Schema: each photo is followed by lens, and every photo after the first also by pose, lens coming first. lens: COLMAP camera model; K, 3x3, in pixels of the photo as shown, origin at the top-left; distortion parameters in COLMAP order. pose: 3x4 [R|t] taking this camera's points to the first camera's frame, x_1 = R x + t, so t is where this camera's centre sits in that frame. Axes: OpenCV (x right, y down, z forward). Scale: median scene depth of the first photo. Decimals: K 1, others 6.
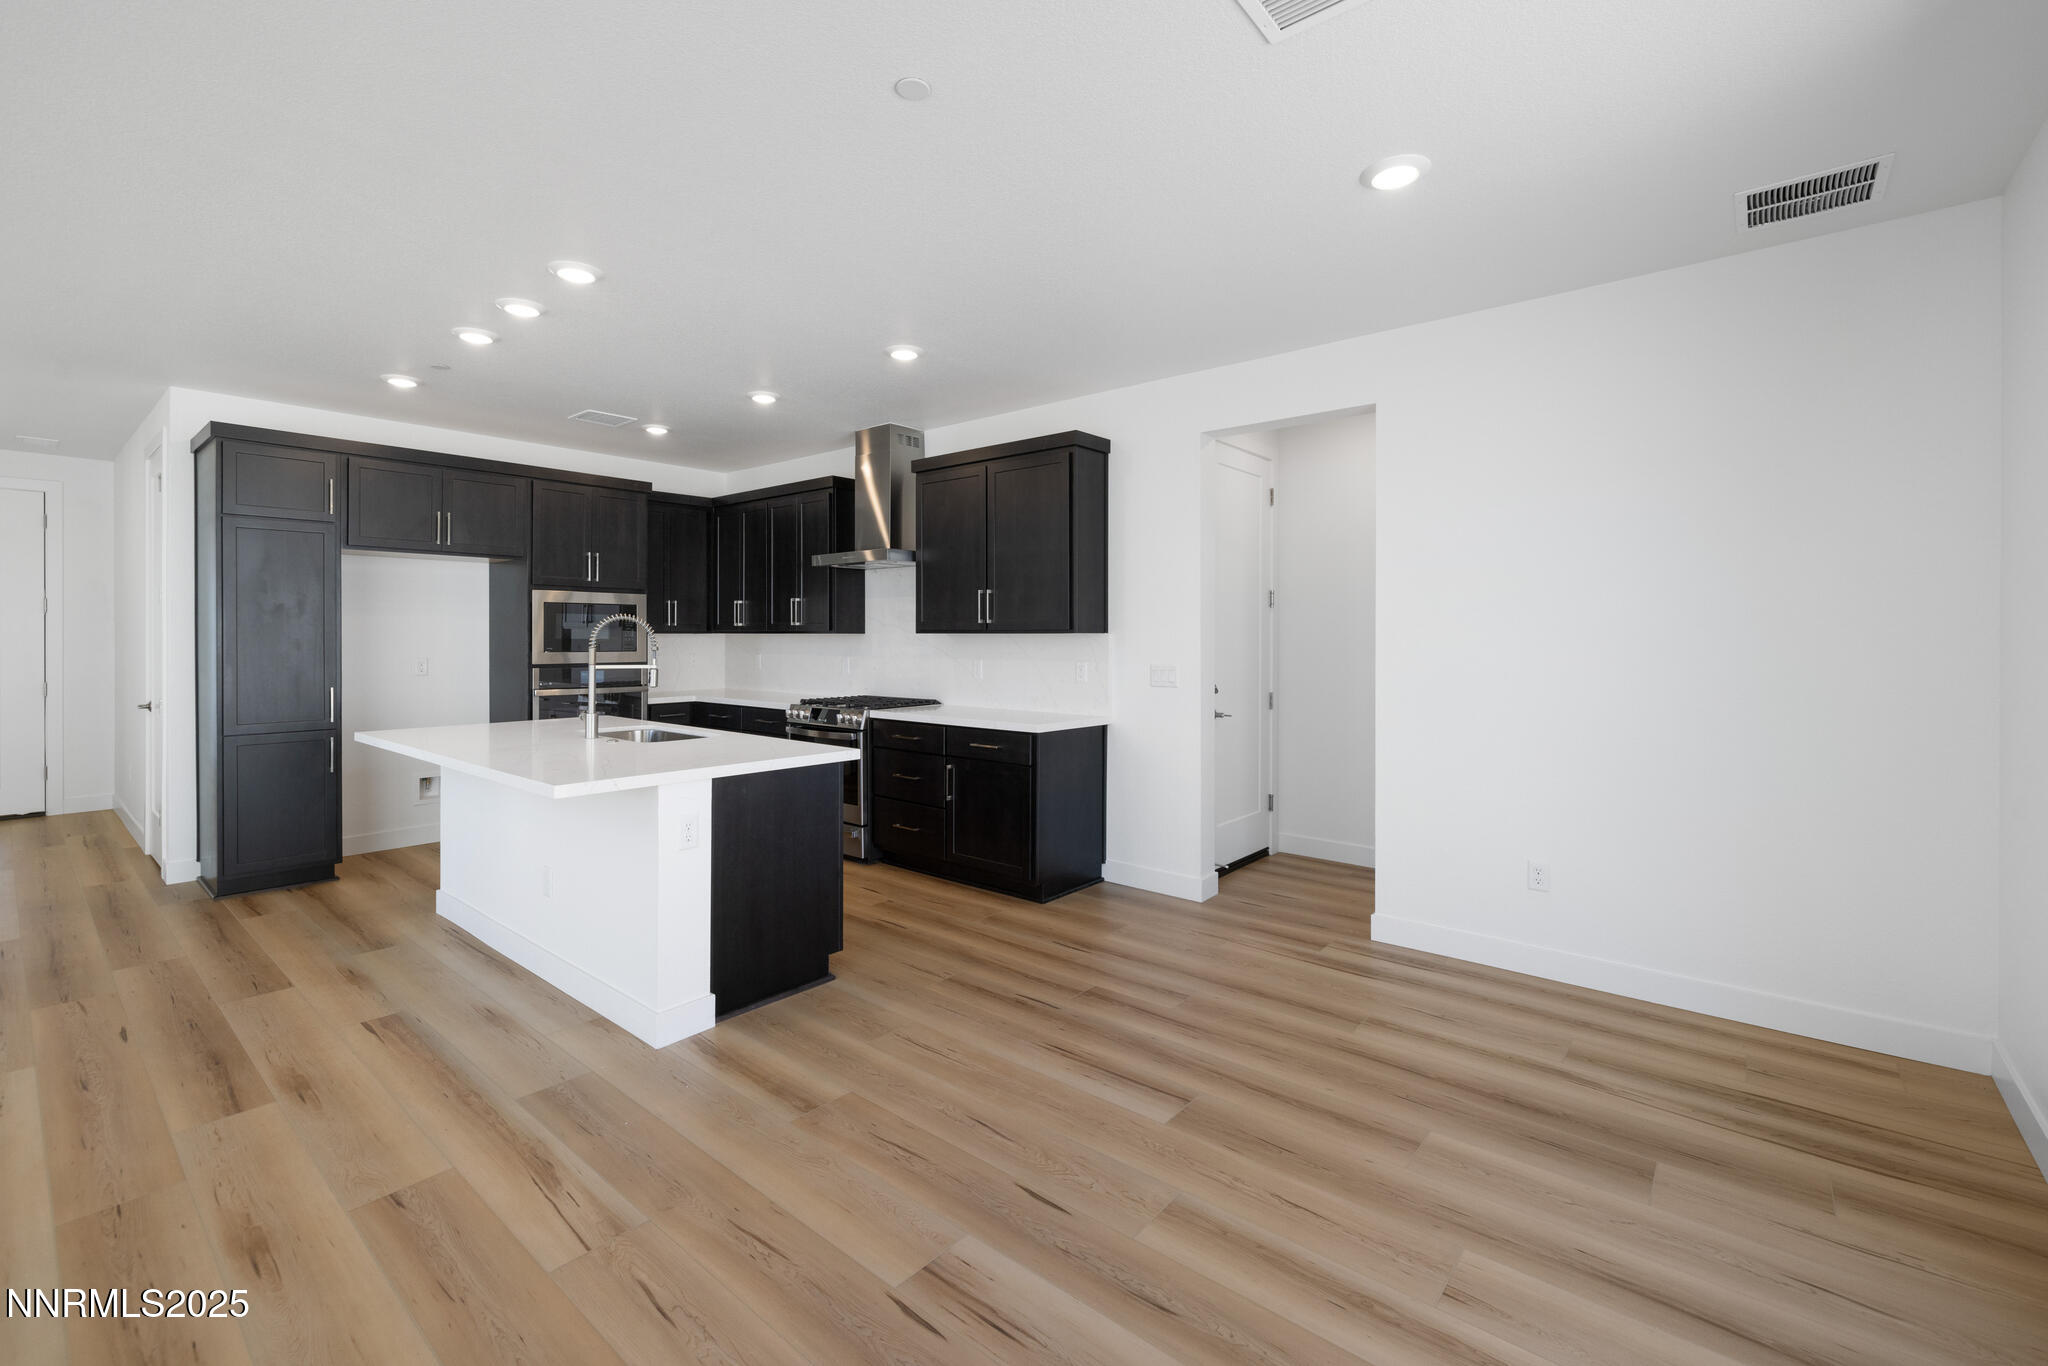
lens RADIAL K [[876.5, 0, 1017.8], [0, 876.5, 638.7], [0, 0, 1]] dist [0.000072, 0.000121]
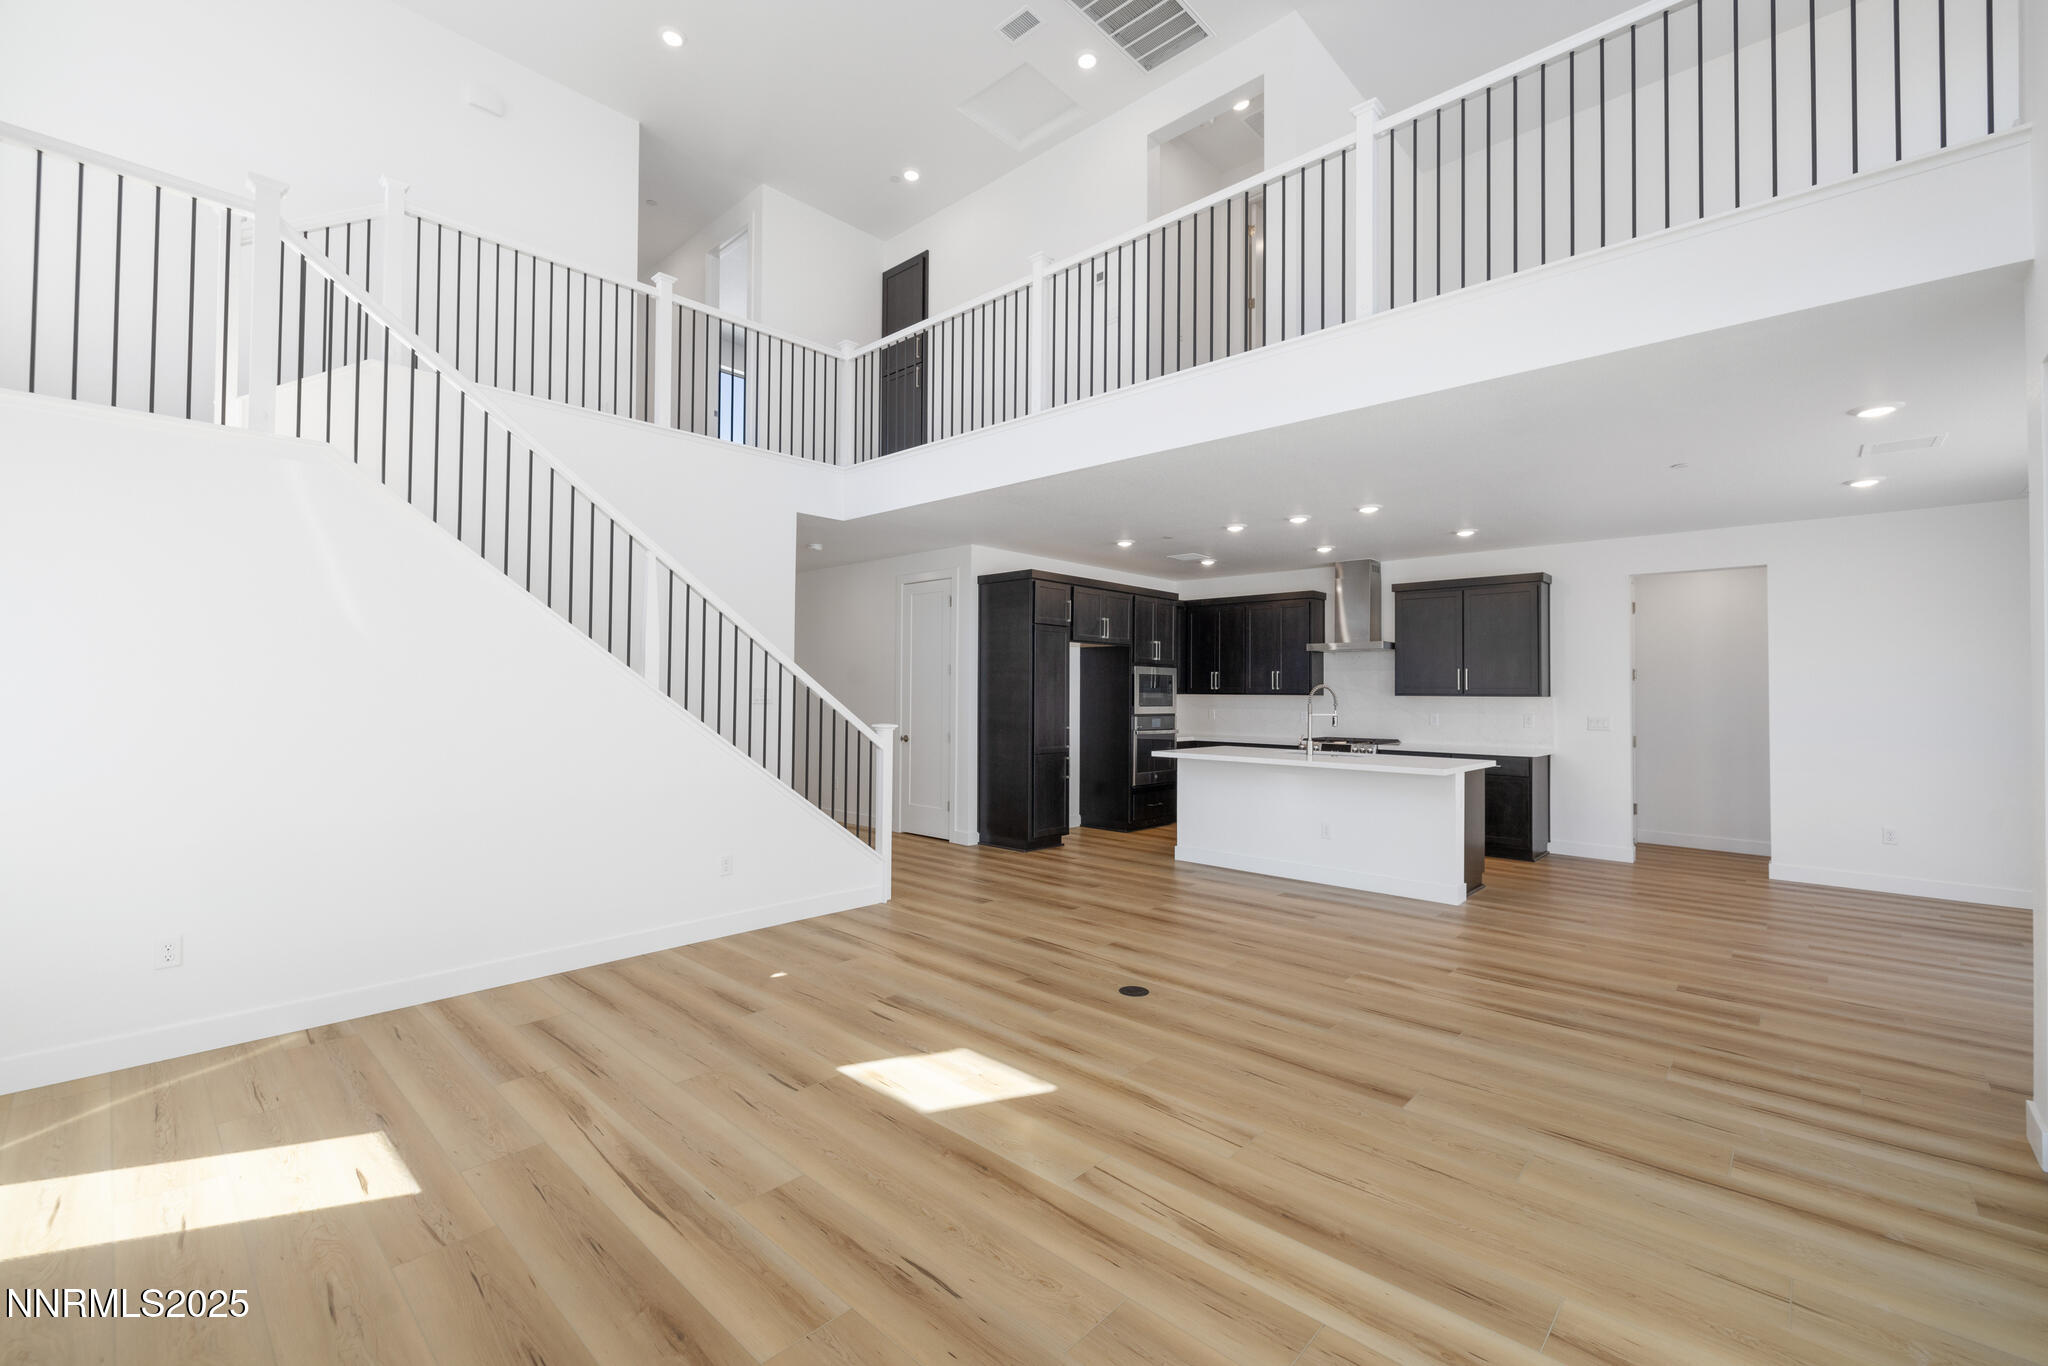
lens RADIAL K [[854.9, 0, 1011.4], [0, 854.9, 682.5], [0, 0, 1]] dist [0.000019, -0.000055]
pose [[0.998570, 0.005635, -0.053170, -0.823197], [-0.006599, 0.999817, -0.017969, 0.002355], [0.053059, 0.018295, 0.998424, -0.624118]]
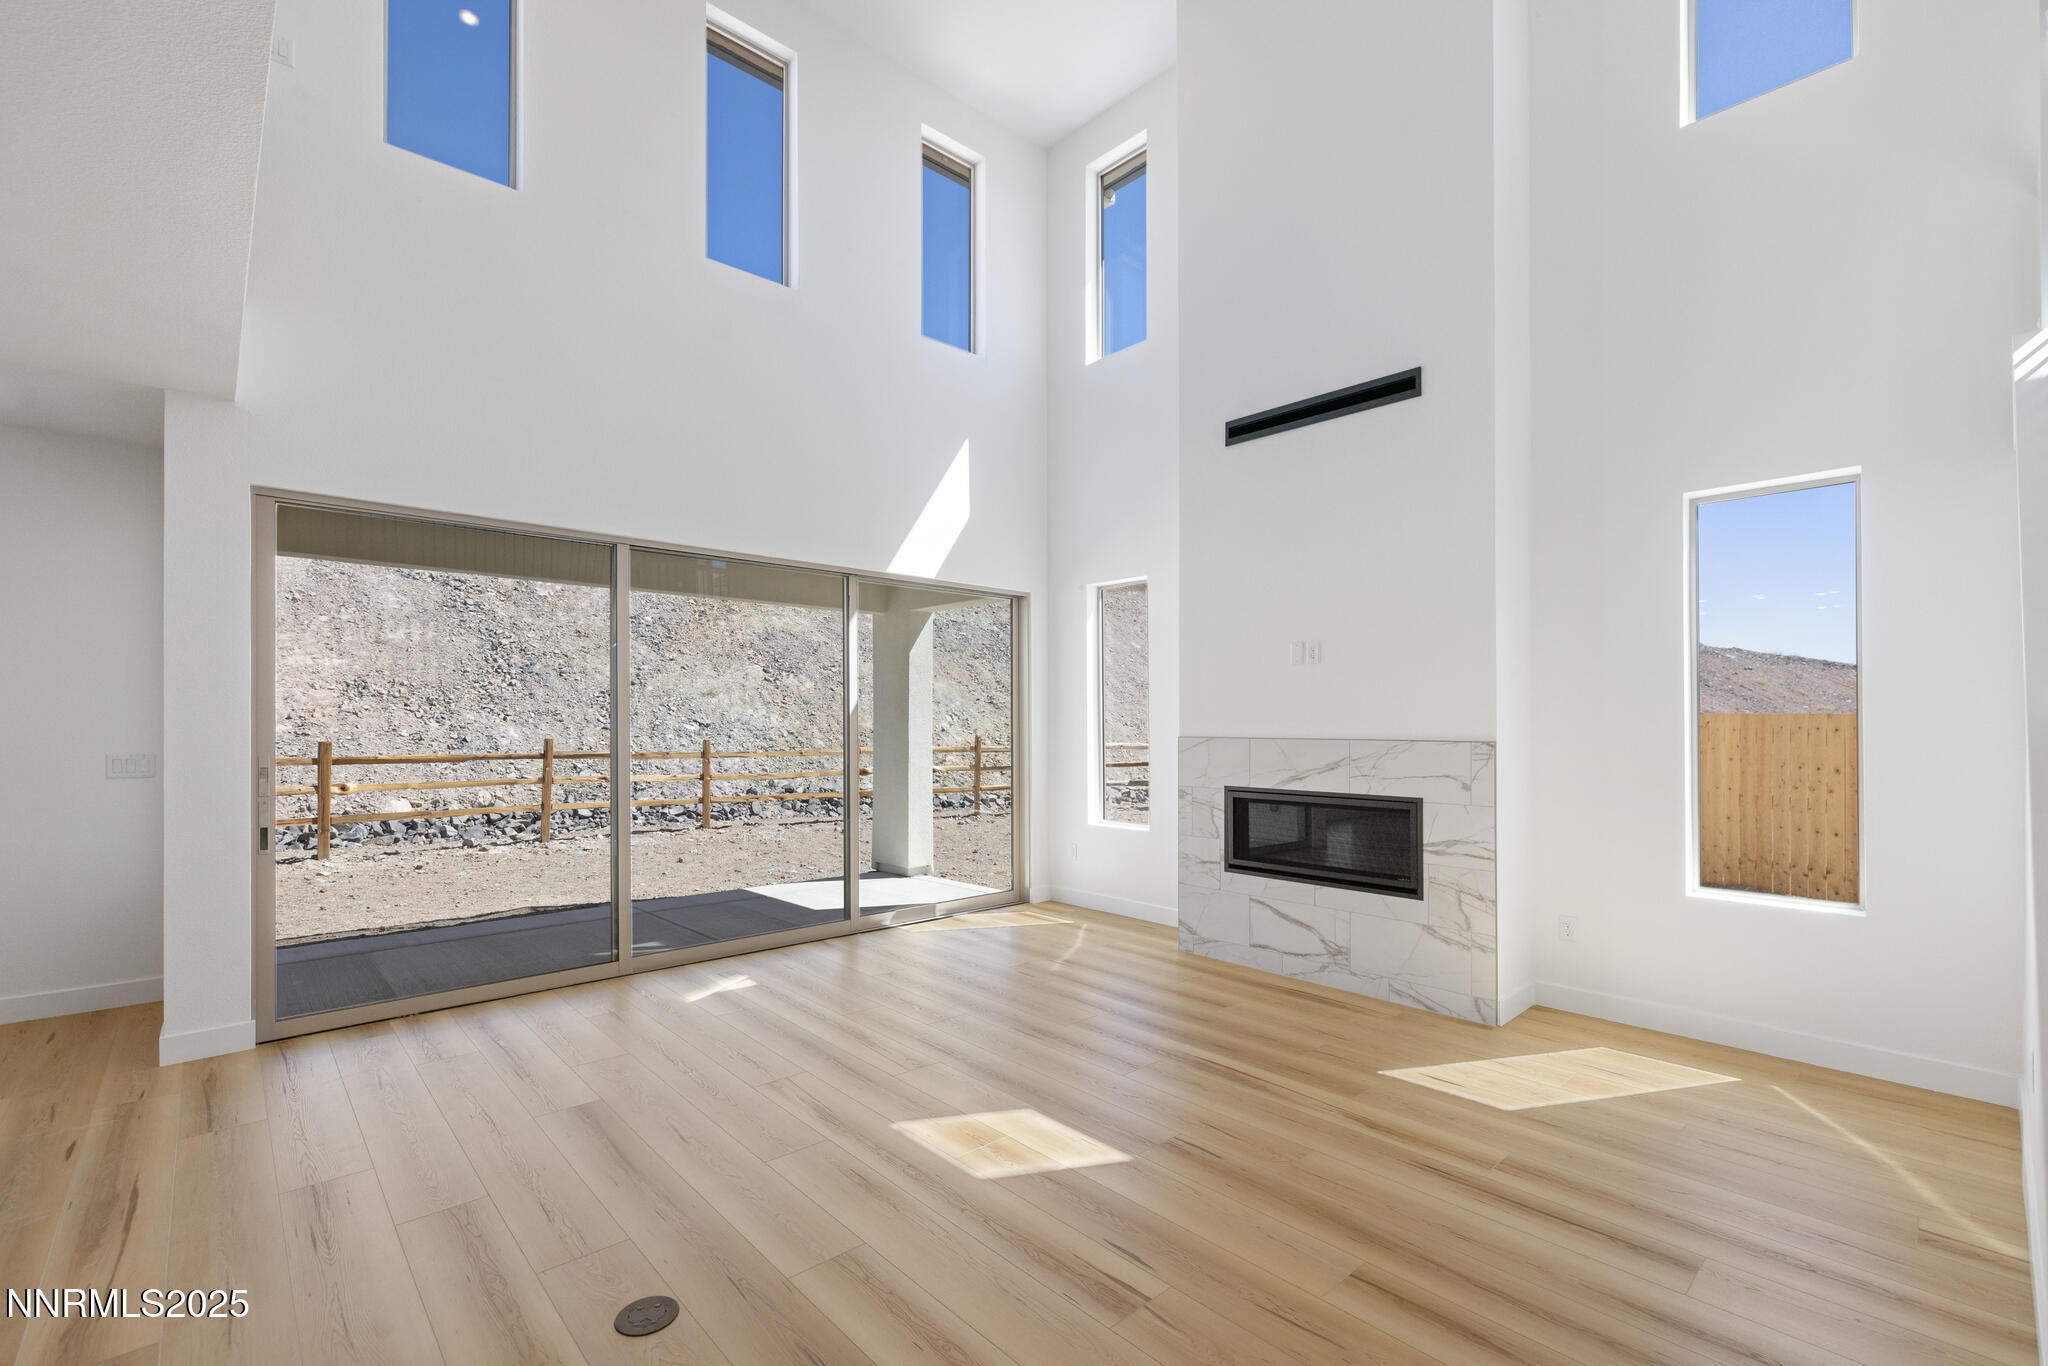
lens RADIAL K [[882.1, 0, 1015.5], [0, 882.1, 721.5], [0, 0, 1]] dist [-0.001831, -0.000077]
pose [[-0.991607, -0.002257, 0.129273, -0.981109], [-0.002060, 0.999997, 0.001658, -0.002372], [-0.129276, 0.001378, -0.991608, 0.643705]]
